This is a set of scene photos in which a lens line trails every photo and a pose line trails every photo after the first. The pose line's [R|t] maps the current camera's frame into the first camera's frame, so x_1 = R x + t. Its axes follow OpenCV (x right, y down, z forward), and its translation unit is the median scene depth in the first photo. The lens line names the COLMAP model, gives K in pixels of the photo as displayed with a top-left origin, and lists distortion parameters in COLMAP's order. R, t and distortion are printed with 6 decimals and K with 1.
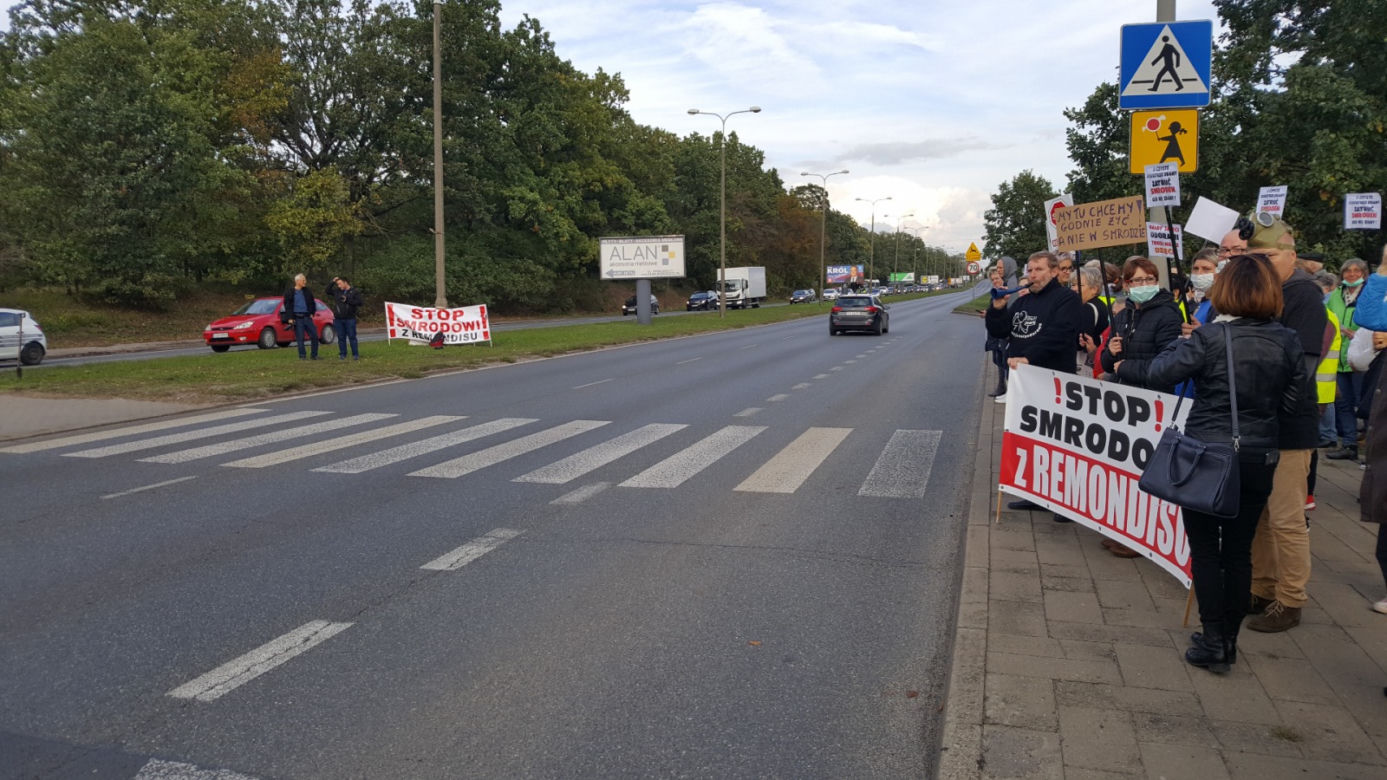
lens RADIAL K [[1032.1, 0, 669.9], [0, 1032.1, 412.4], [0, 0, 1]] dist [0.147319, -0.321803]
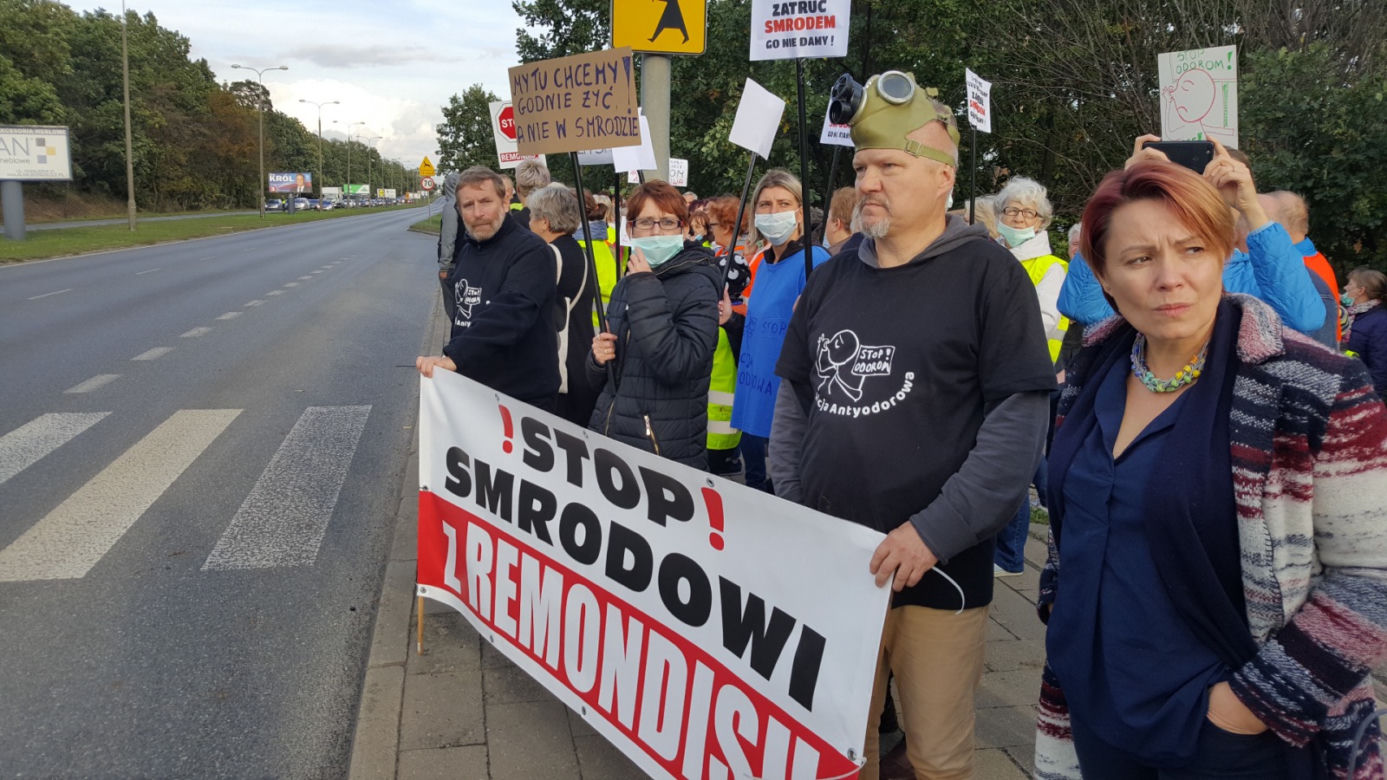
lens RADIAL K [[1052.7, 0, 695.0], [0, 1052.7, 411.0], [0, 0, 1]] dist [0.077712, -0.142572]
pose [[0.867701, -0.066903, 0.492563, 0.016446], [0.029910, 0.996133, 0.082612, -0.006454], [-0.496185, -0.056950, 0.866347, 0.041667]]
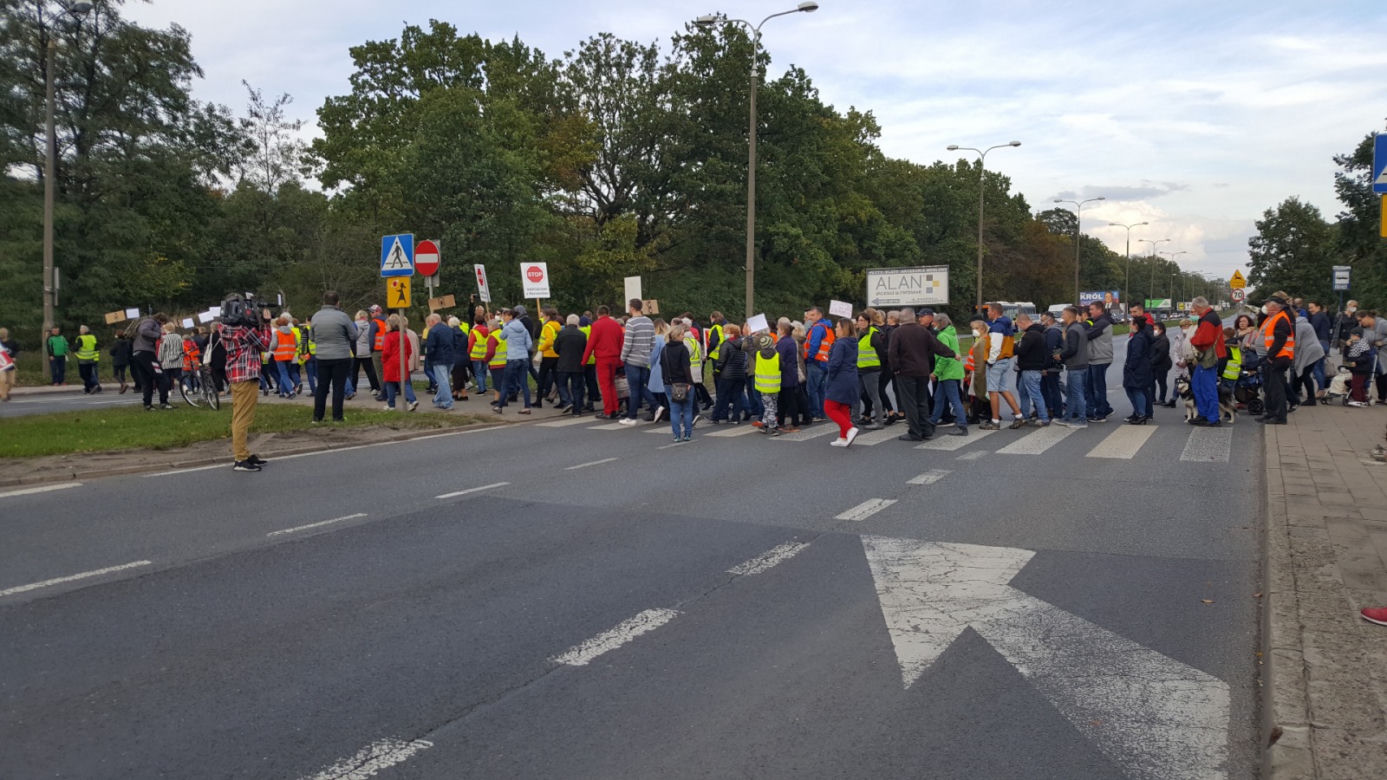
lens RADIAL K [[1035.4, 0, 693.4], [0, 1035.4, 416.2], [0, 0, 1]] dist [0.099620, -0.230615]
pose [[0.981698, 0.016773, -0.189707, -0.036172], [-0.021323, 0.999531, -0.021971, 0.012169], [0.189249, 0.025614, 0.981595, -0.091481]]
